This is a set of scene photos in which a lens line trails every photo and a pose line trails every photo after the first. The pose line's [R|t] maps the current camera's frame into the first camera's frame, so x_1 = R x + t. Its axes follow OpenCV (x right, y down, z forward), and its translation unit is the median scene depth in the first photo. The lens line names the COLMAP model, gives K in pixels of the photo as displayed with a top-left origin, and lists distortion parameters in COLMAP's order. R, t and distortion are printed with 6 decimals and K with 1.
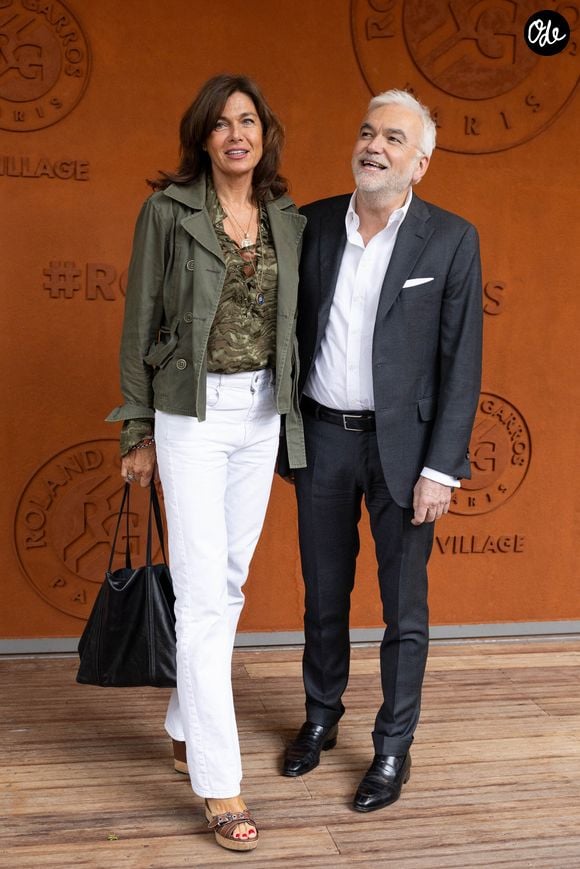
lens RADIAL K [[996.4, 0, 290.0], [0, 996.4, 434.5], [0, 0, 1]] dist [-0.002648, -0.005303]
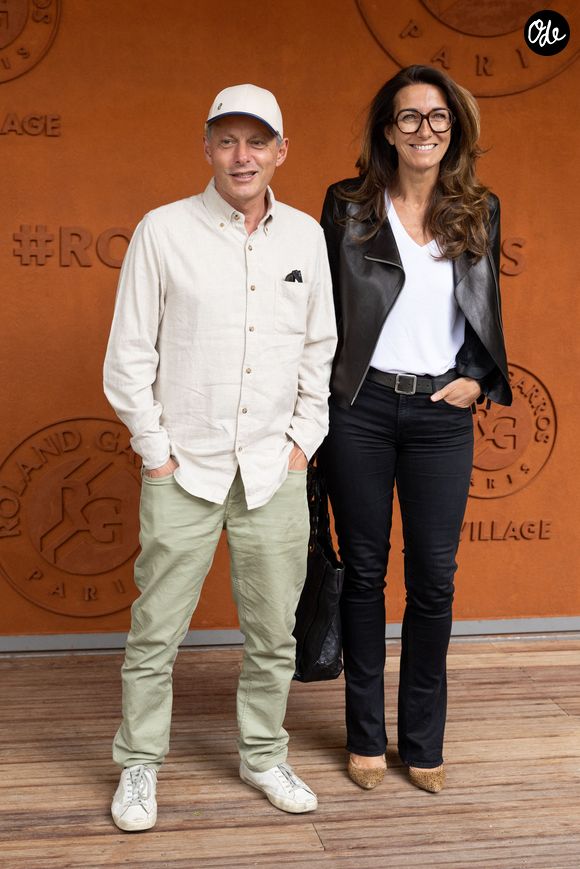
lens RADIAL K [[1190.2, 0, 286.5], [0, 1190.2, 431.6], [0, 0, 1]] dist [0.015324, 0.003944]
pose [[0.999447, -0.010123, -0.031677, 0.038245], [0.010634, 0.999815, 0.016006, 0.001543], [0.031509, -0.016334, 0.999370, -0.095699]]
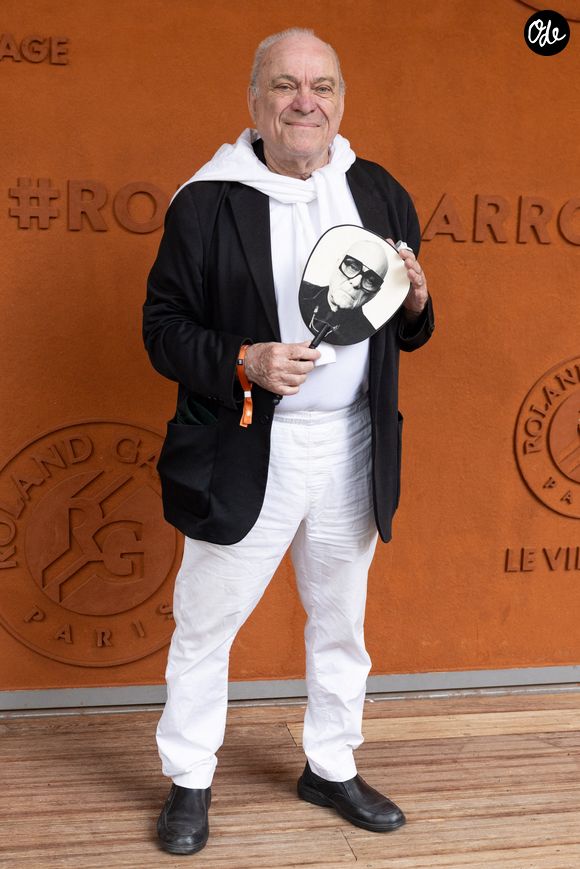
lens RADIAL K [[1190.4, 0, 290.0], [0, 1190.4, 434.5], [0, 0, 1]] dist [-0.009126, -0.001926]
pose [[0.999773, -0.007254, -0.020051, -0.026895], [0.007904, 0.999439, 0.032532, -0.014406], [0.019803, -0.032683, 0.999270, 0.135099]]
